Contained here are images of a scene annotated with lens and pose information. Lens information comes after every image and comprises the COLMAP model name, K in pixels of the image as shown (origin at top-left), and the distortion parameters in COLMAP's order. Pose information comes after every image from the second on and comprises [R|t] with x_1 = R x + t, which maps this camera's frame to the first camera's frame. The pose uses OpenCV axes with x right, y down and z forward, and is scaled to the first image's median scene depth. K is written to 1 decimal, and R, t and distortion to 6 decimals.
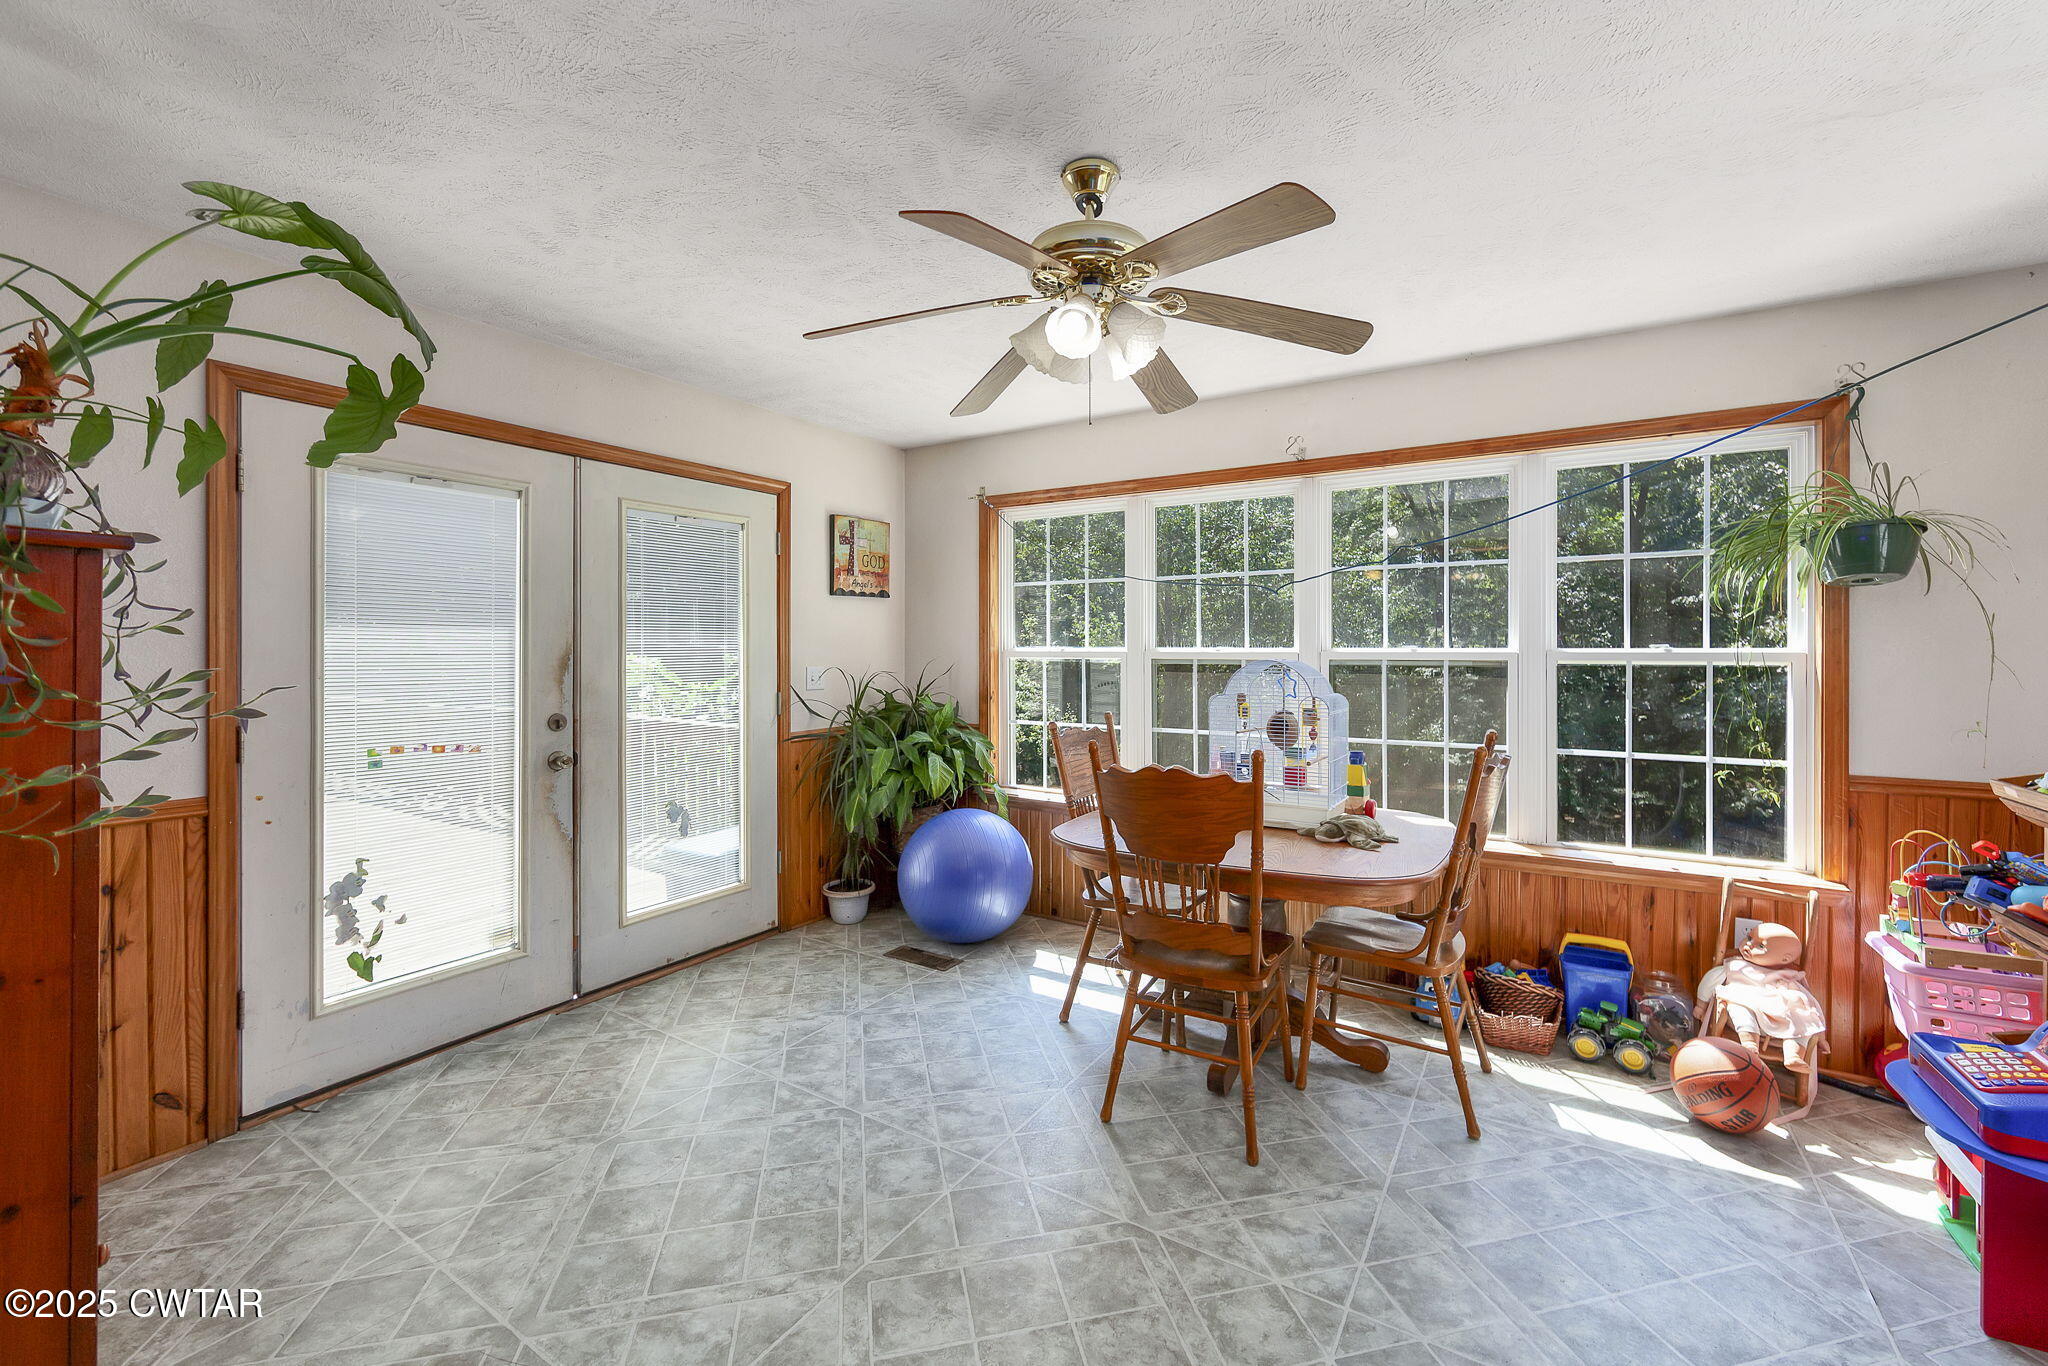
lens RADIAL K [[823.6, 0, 1013.4], [0, 823.6, 641.9], [0, 0, 1]] dist [-0.000792, -0.000311]
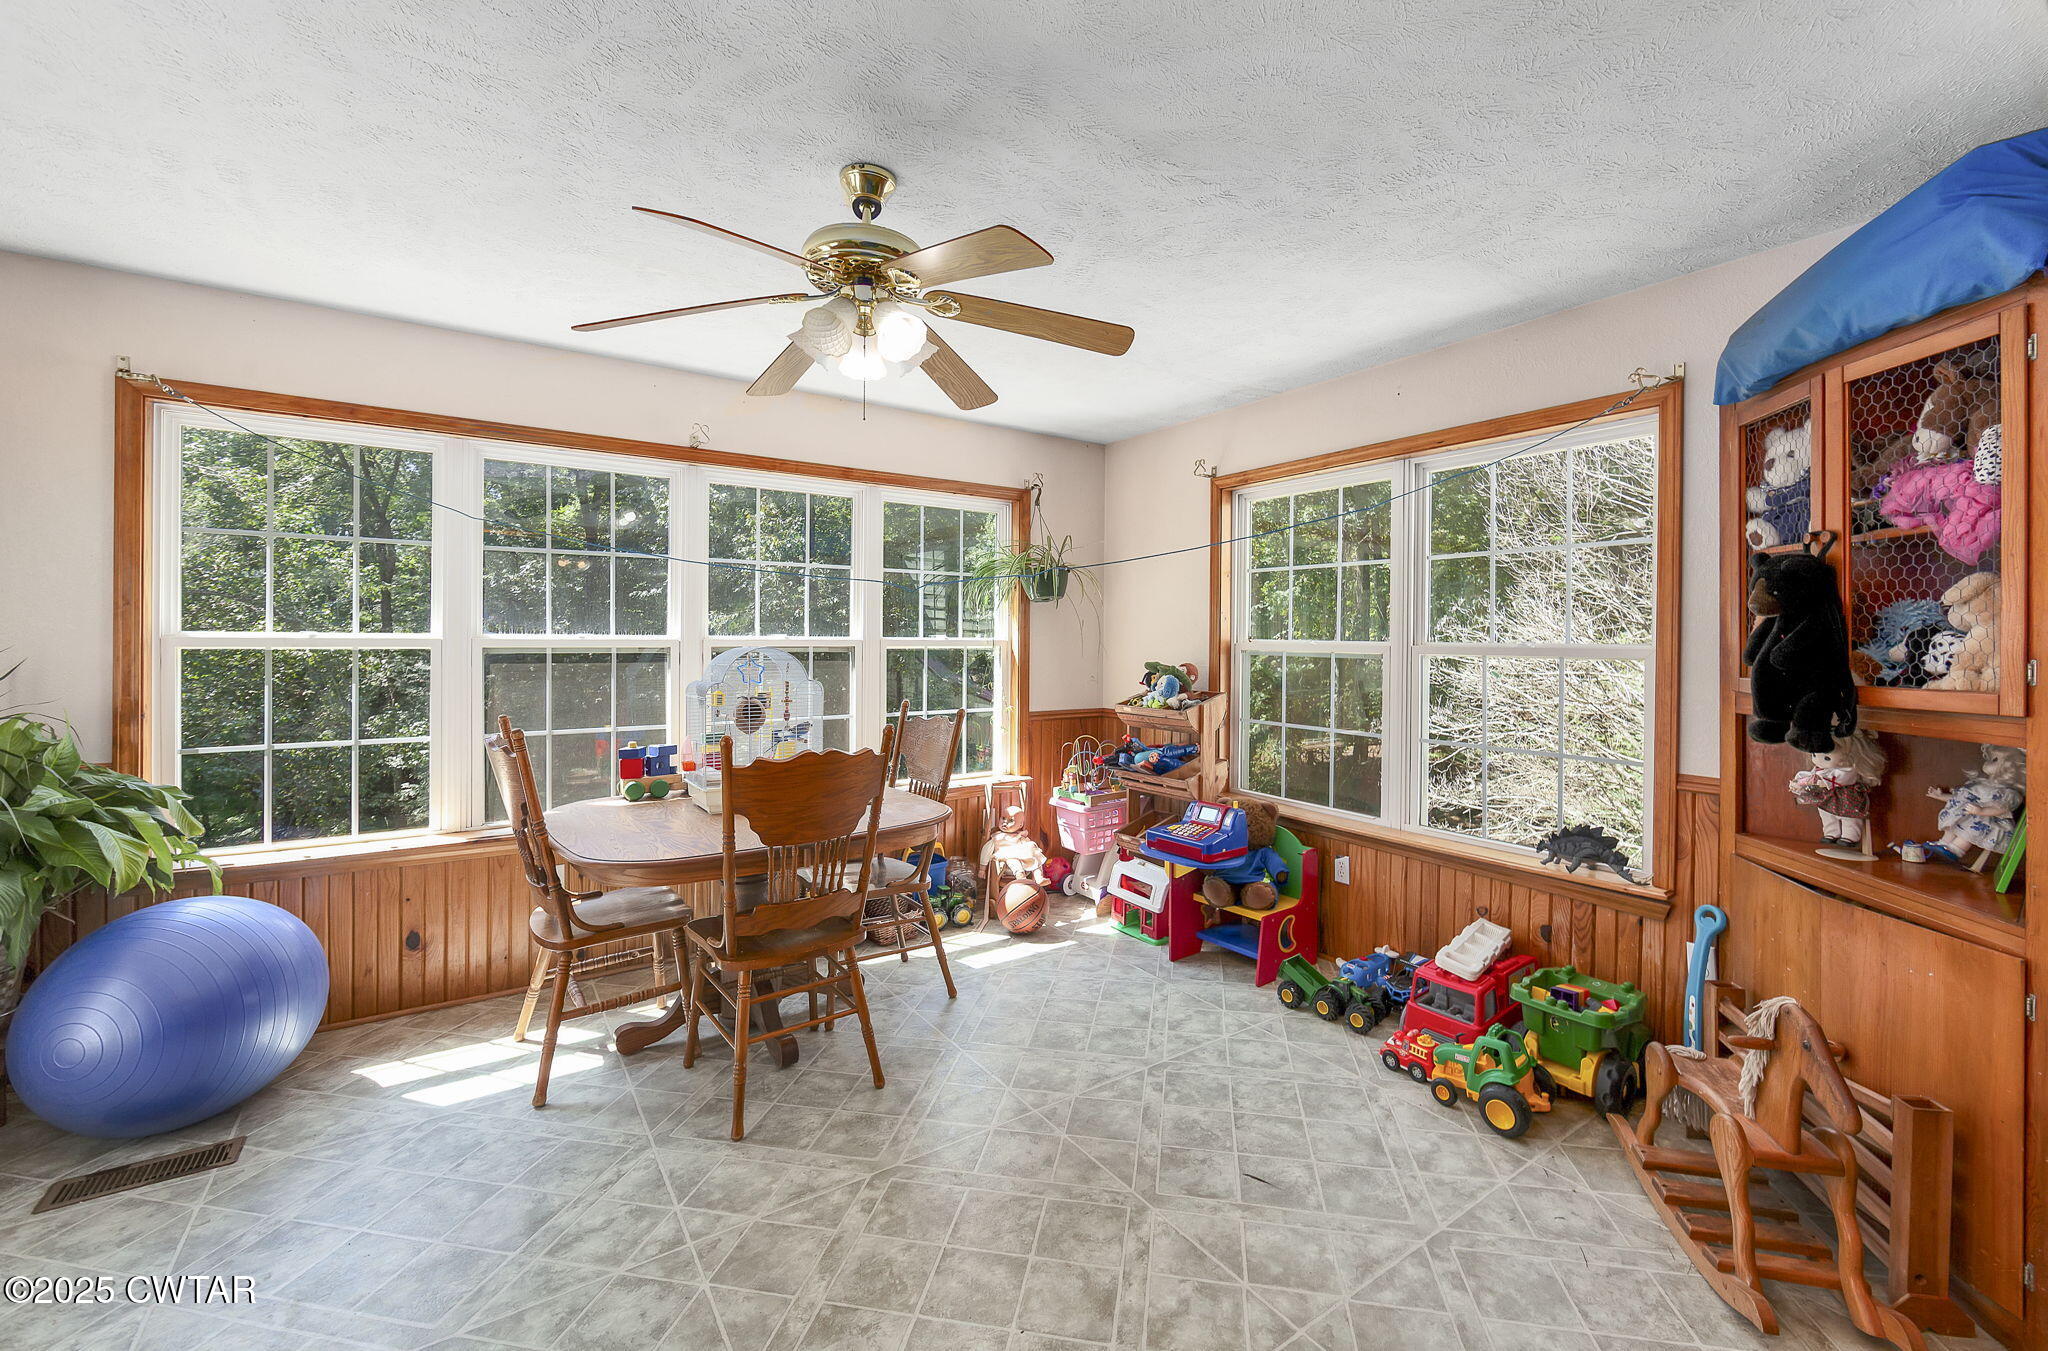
lens RADIAL K [[834.7, 0, 1009.2], [0, 834.7, 646.9], [0, 0, 1]] dist [-0.001527, -0.000207]
pose [[0.402811, -0.005609, 0.915266, -0.530333], [-0.013741, 0.999831, 0.012174, 0.004539], [-0.915180, -0.017481, 0.402666, 0.301393]]
